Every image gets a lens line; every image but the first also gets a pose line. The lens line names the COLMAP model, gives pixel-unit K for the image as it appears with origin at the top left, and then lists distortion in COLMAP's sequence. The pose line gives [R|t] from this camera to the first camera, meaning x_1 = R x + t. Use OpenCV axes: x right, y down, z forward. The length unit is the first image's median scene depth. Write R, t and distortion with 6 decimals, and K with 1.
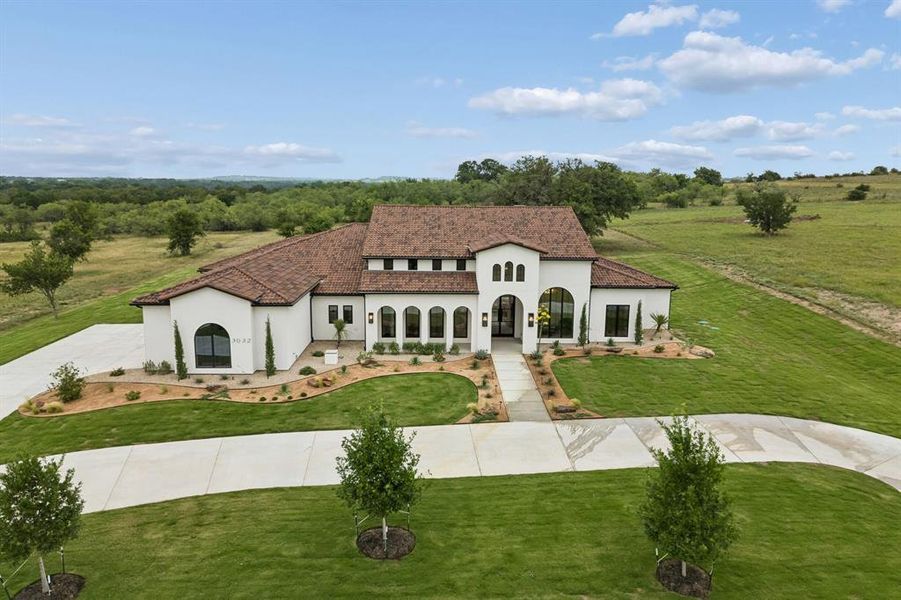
lens RADIAL K [[655.1, 0, 450.5], [0, 655.1, 300.0], [0, 0, 1]] dist [0.042682, -0.001295]
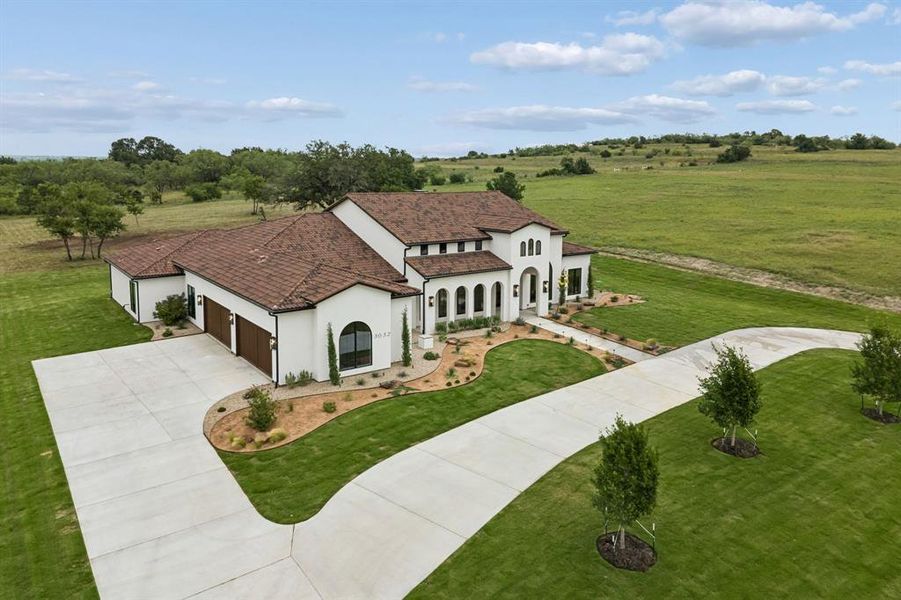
lens RADIAL K [[655.1, 0, 450.5], [0, 655.1, 300.0], [0, 0, 1]] dist [0.042682, -0.001295]
pose [[0.822497, -0.119788, 0.556012, -0.686896], [0.103178, 0.992775, 0.061257, -0.036252], [-0.559333, 0.006984, 0.828914, 0.115449]]
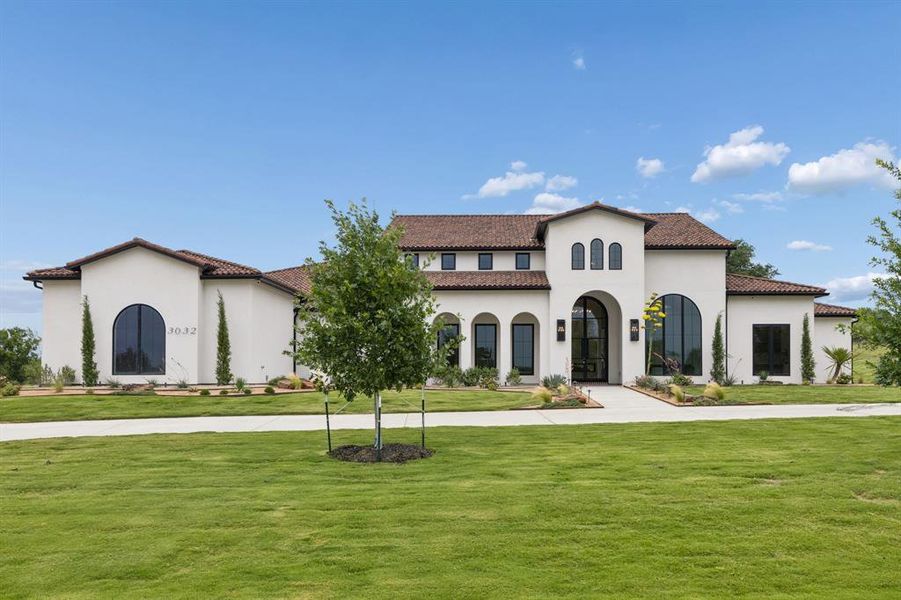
lens RADIAL K [[899.4, 0, 445.5], [0, 899.4, 363.0], [0, 0, 1]] dist [-0.007691, -0.003189]
pose [[0.997057, -0.010918, -0.075876, 0.006425], [-0.004257, 0.980390, -0.197023, 0.236194], [0.076539, 0.196767, 0.977458, 0.144350]]
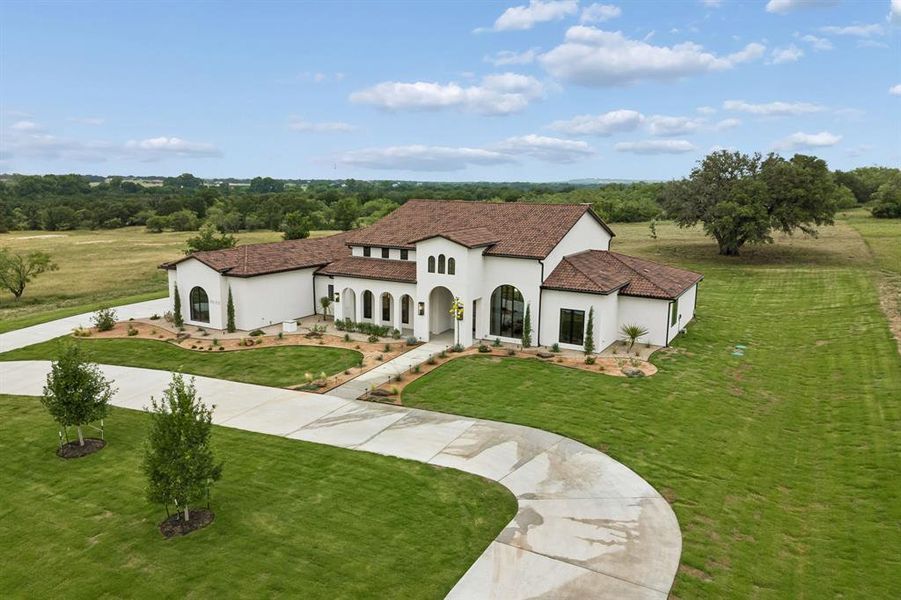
lens RADIAL K [[655.1, 0, 450.5], [0, 655.1, 300.0], [0, 0, 1]] dist [0.042682, -0.001295]
pose [[0.863246, 0.092679, -0.496203, 0.614331], [-0.095683, 0.995222, 0.019424, -0.008446], [0.495633, 0.030711, 0.867989, 0.119876]]
